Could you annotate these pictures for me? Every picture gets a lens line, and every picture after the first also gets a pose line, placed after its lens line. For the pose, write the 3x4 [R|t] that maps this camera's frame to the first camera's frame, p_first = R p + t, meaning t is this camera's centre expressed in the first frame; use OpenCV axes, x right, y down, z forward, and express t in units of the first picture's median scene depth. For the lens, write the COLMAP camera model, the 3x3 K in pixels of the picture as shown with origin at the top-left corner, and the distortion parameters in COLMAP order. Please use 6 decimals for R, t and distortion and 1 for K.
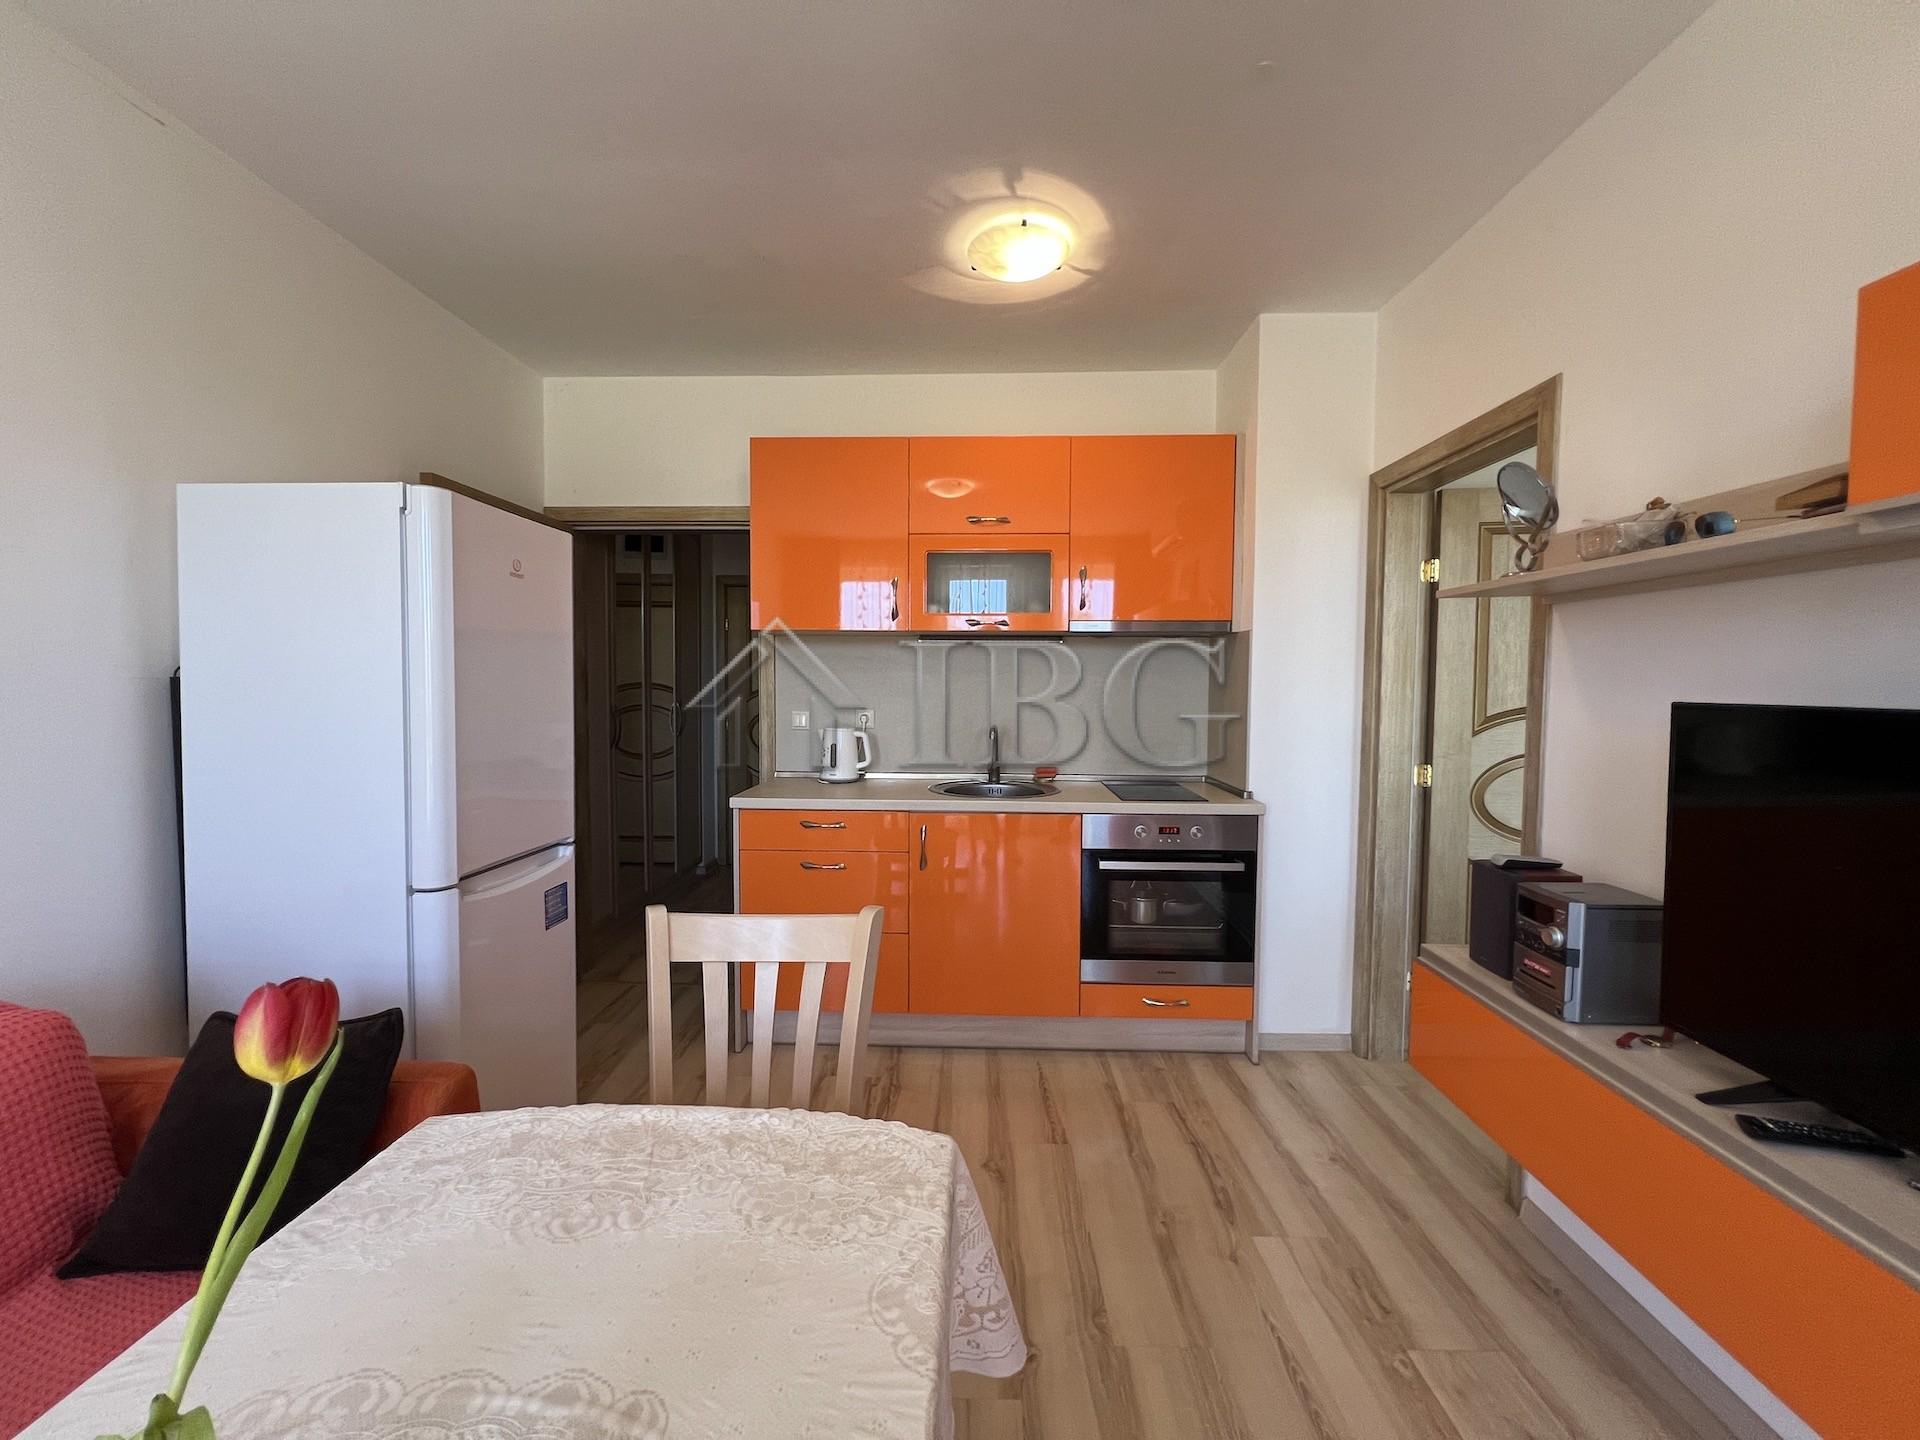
lens RADIAL K [[774.8, 0, 953.3], [0, 774.8, 720.5], [0, 0, 1]] dist [-0.001425, 0.000321]
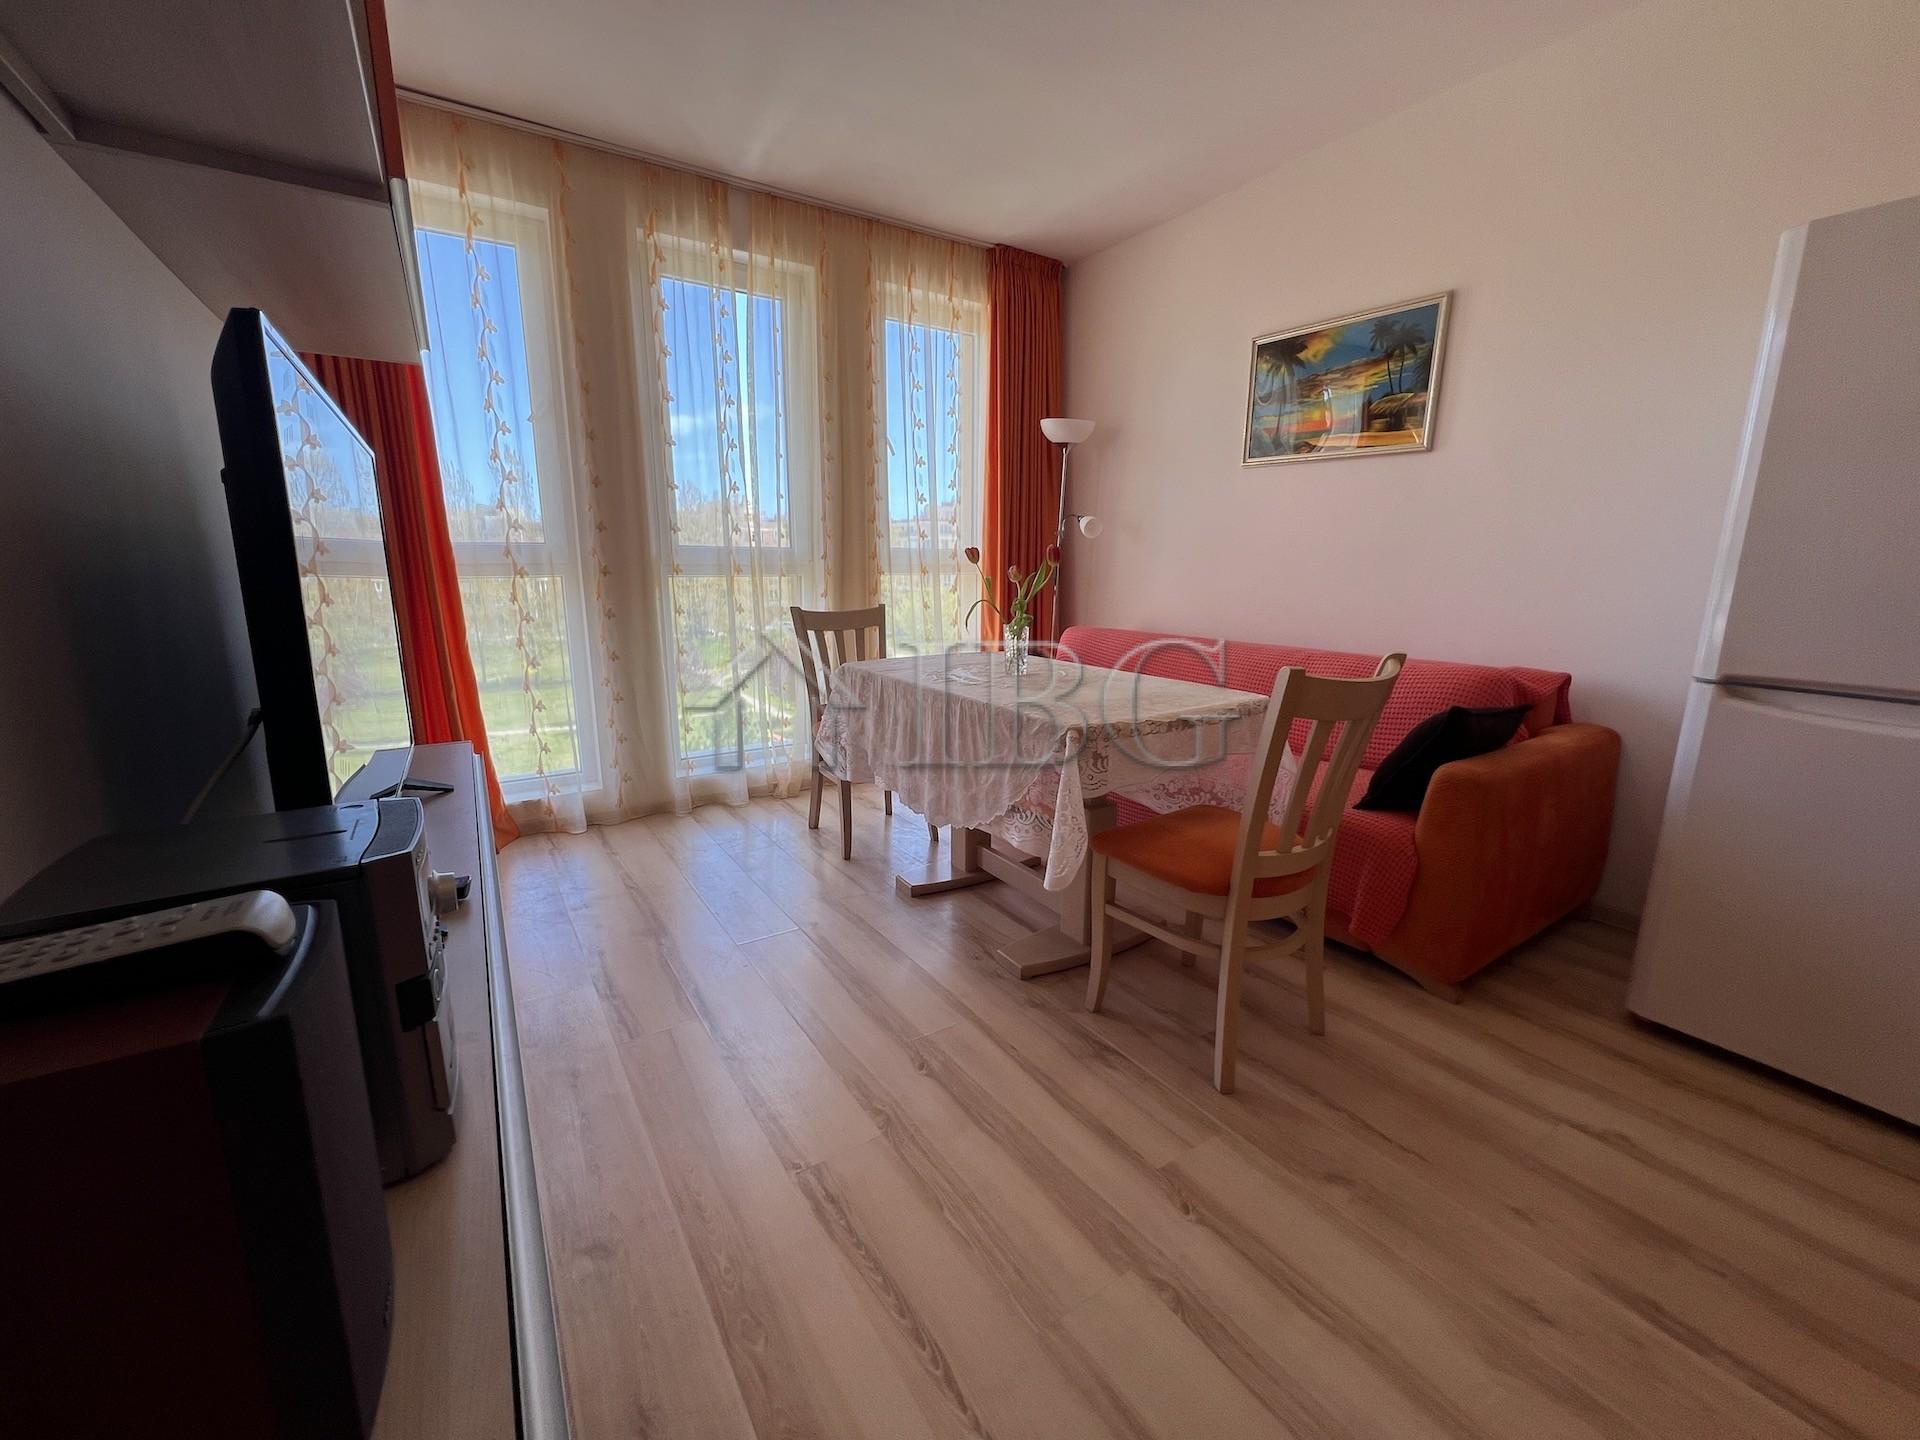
lens RADIAL K [[768.4, 0, 952.1], [0, 768.4, 715.1], [0, 0, 1]] dist [-0.002266, 0.000227]
pose [[-0.822519, 0.106383, -0.558700, 0.606585], [-0.038389, 0.969725, 0.241165, 0.059053], [0.567441, 0.219811, -0.793533, 1.146644]]
